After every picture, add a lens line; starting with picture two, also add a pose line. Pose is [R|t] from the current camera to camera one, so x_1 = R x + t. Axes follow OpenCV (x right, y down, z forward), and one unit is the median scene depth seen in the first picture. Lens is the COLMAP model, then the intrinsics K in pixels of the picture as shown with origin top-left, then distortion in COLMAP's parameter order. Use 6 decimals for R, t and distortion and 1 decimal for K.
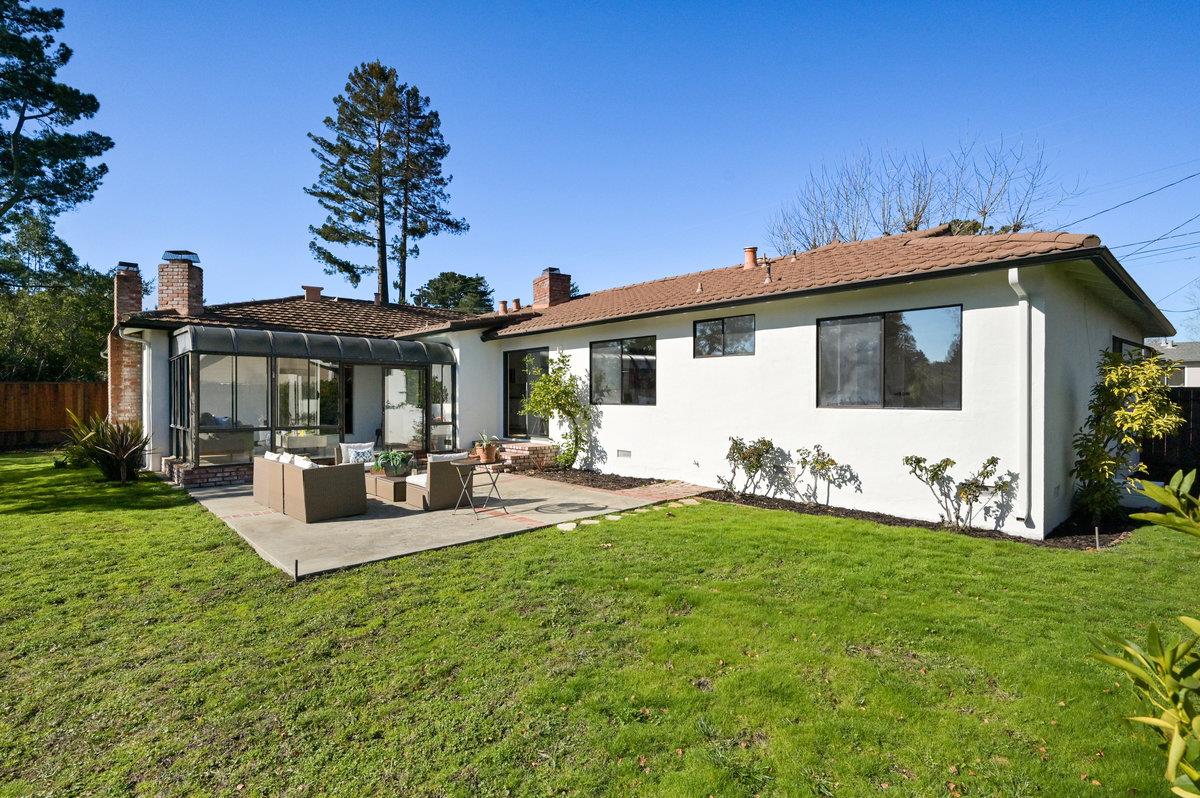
lens RADIAL K [[594.7, 0, 600.0], [0, 594.7, 399.0], [0, 0, 1]] dist [-0.000316, -0.000978]
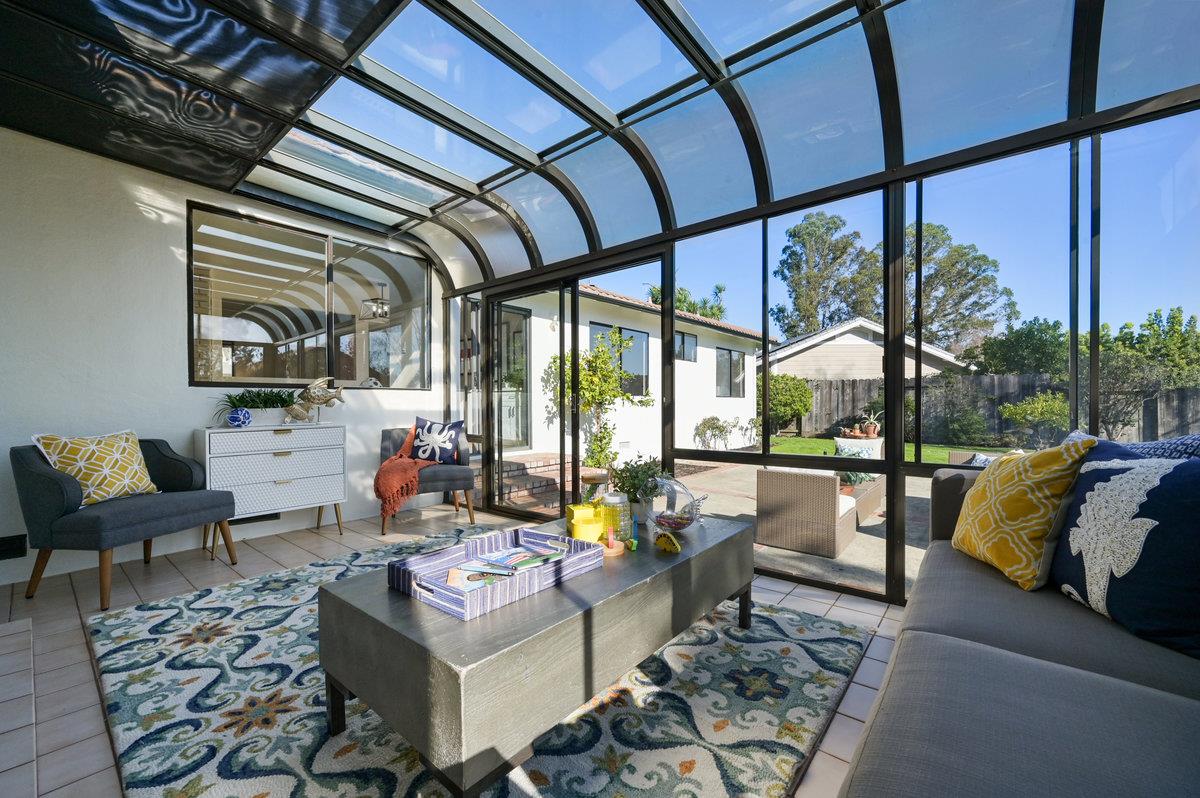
lens RADIAL K [[479.9, 0, 600.0], [0, 479.9, 399.0], [0, 0, 1]] dist [-0.002803, -0.000255]
pose [[-0.141318, 0.005086, 0.989951, -0.176855], [0.004929, 0.999978, -0.004434, 0.004793], [-0.989952, 0.004253, -0.141340, 0.275151]]
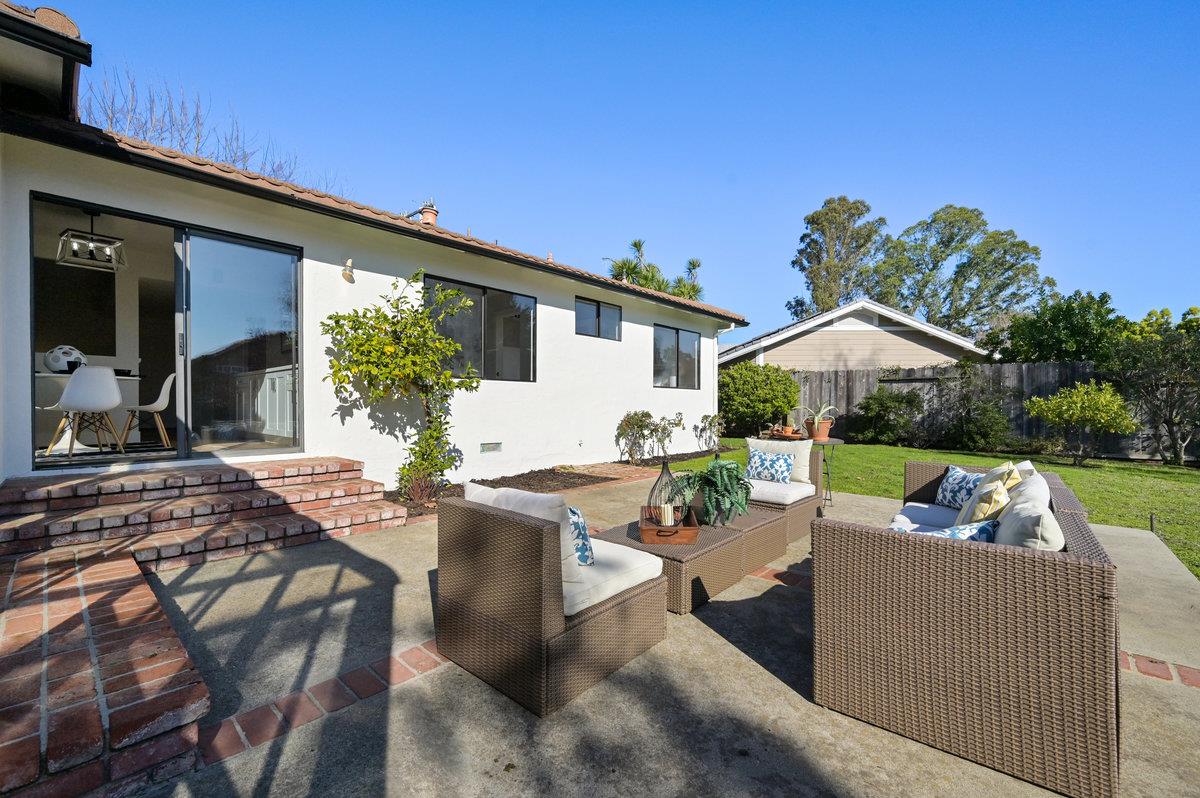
lens RADIAL K [[498.7, 0, 600.0], [0, 498.7, 399.0], [0, 0, 1]] dist [-0.000023, 0.000146]
pose [[-0.110821, 0.004939, 0.993828, -0.137598], [-0.000105, 0.999988, -0.004981, 0.008671], [-0.993840, -0.000656, -0.110820, 0.223883]]
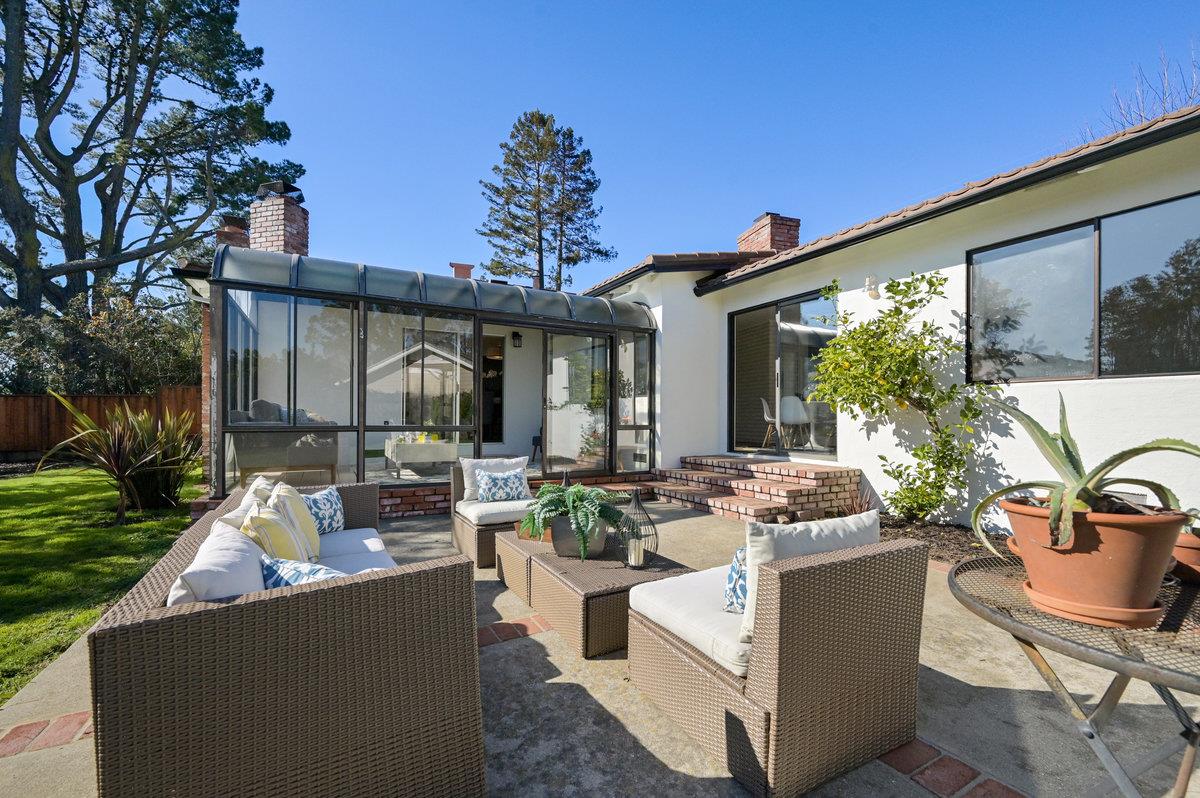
lens RADIAL K [[495.7, 0, 597.3], [0, 495.7, 416.3], [0, 0, 1]] dist [-0.000119, 0.000257]
pose [[0.972556, 0.003597, -0.232642, -0.052932], [-0.005201, 0.999967, -0.006285, 0.009572], [0.232611, 0.007322, 0.972542, 0.141907]]
